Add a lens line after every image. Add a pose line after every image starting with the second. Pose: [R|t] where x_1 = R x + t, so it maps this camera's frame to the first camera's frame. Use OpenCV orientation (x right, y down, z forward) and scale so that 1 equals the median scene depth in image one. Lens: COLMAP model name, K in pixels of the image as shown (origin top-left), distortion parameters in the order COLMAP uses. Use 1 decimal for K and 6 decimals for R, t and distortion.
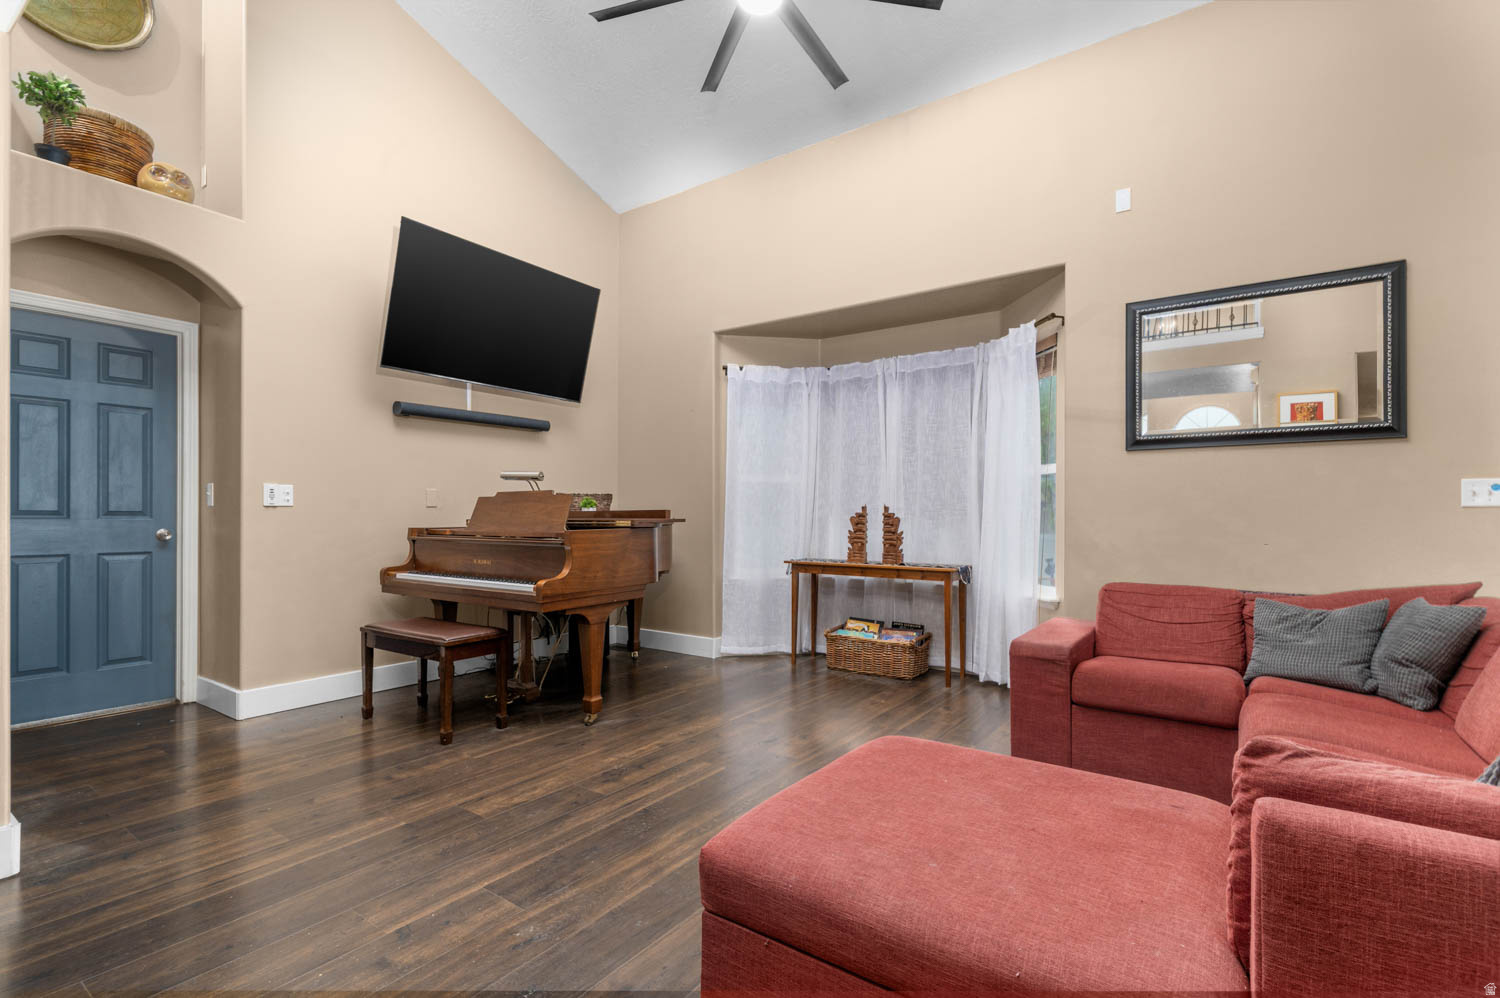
lens RADIAL K [[688.2, 0, 757.4], [0, 688.2, 512.6], [0, 0, 1]] dist [0.000165, -0.000216]
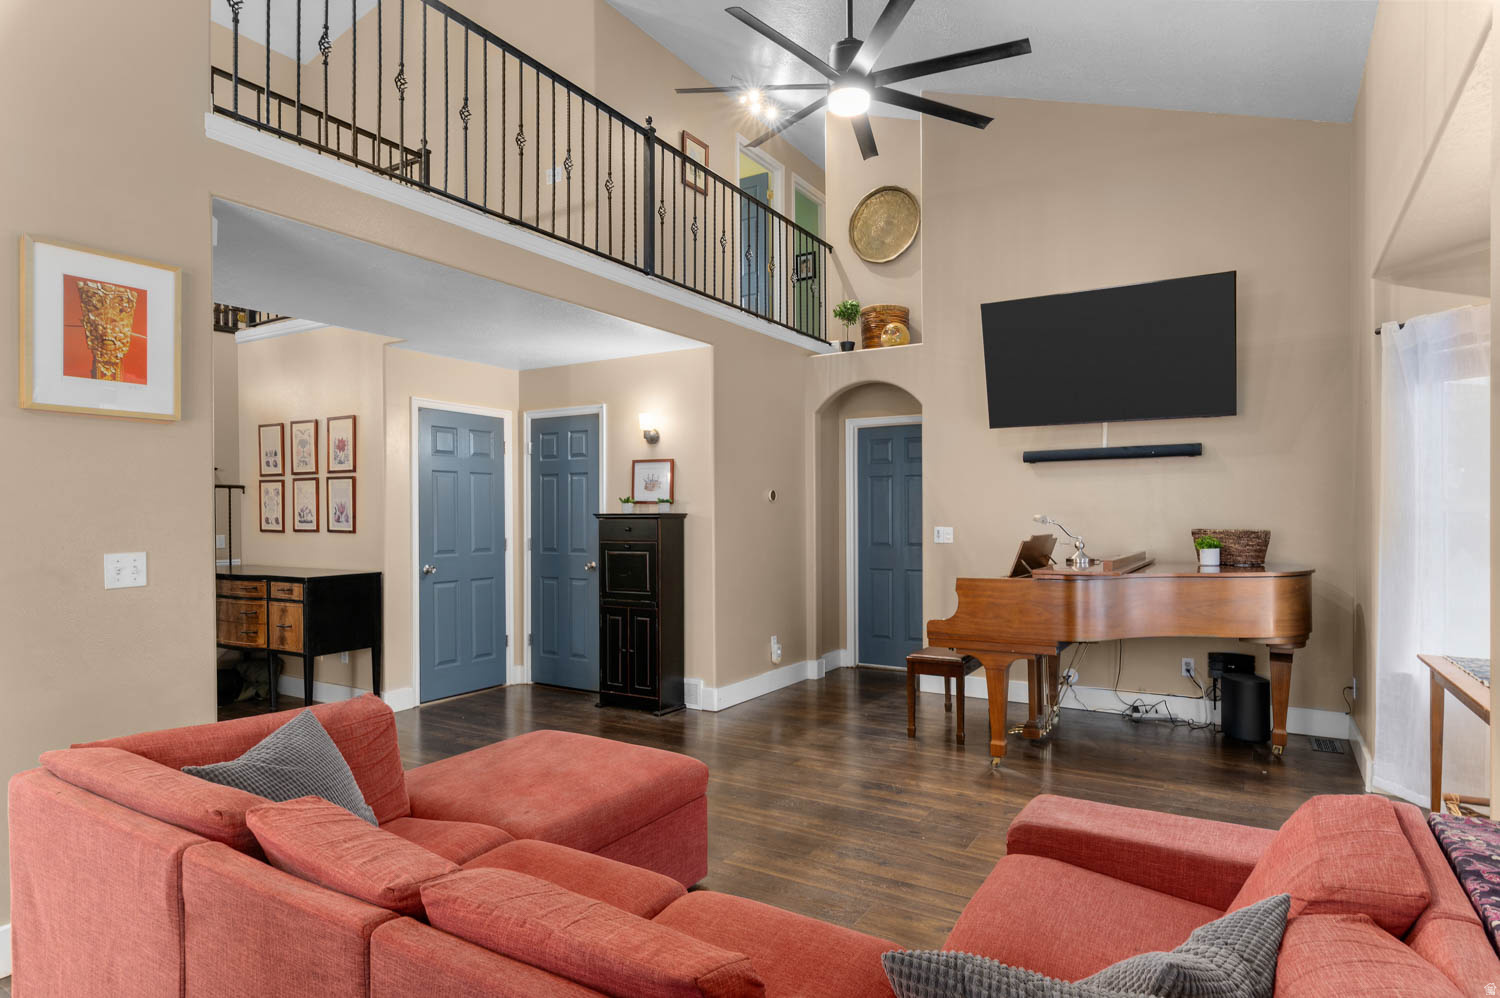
lens RADIAL K [[822.3, 0, 761.1], [0, 822.3, 516.2], [0, 0, 1]] dist [0.002562, -0.003686]
pose [[0.067707, -0.001682, -0.997704, 0.717140], [0.010806, 0.999941, -0.000952, -0.052039], [0.997647, -0.010717, 0.067722, 0.423323]]
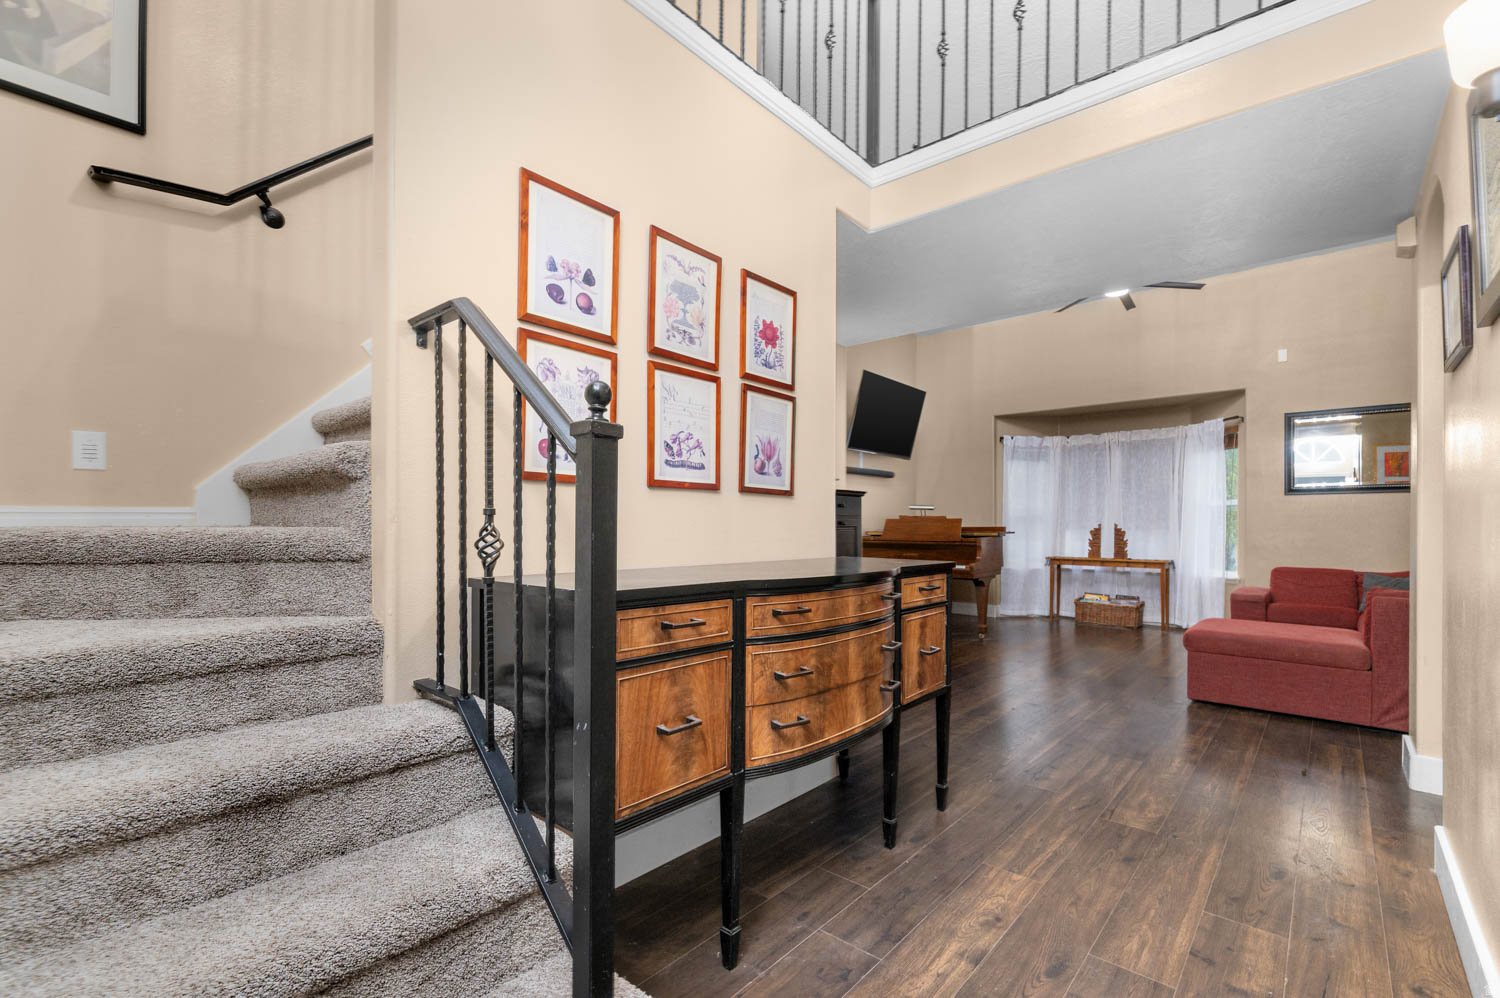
lens RADIAL K [[654.9, 0, 758.0], [0, 654.9, 524.7], [0, 0, 1]] dist [-0.001108, -0.001465]
pose [[0.994268, -0.000394, -0.106919, -0.492830], [0.000652, 0.999997, 0.002380, -0.011583], [0.106918, -0.002436, 0.994265, -0.643041]]
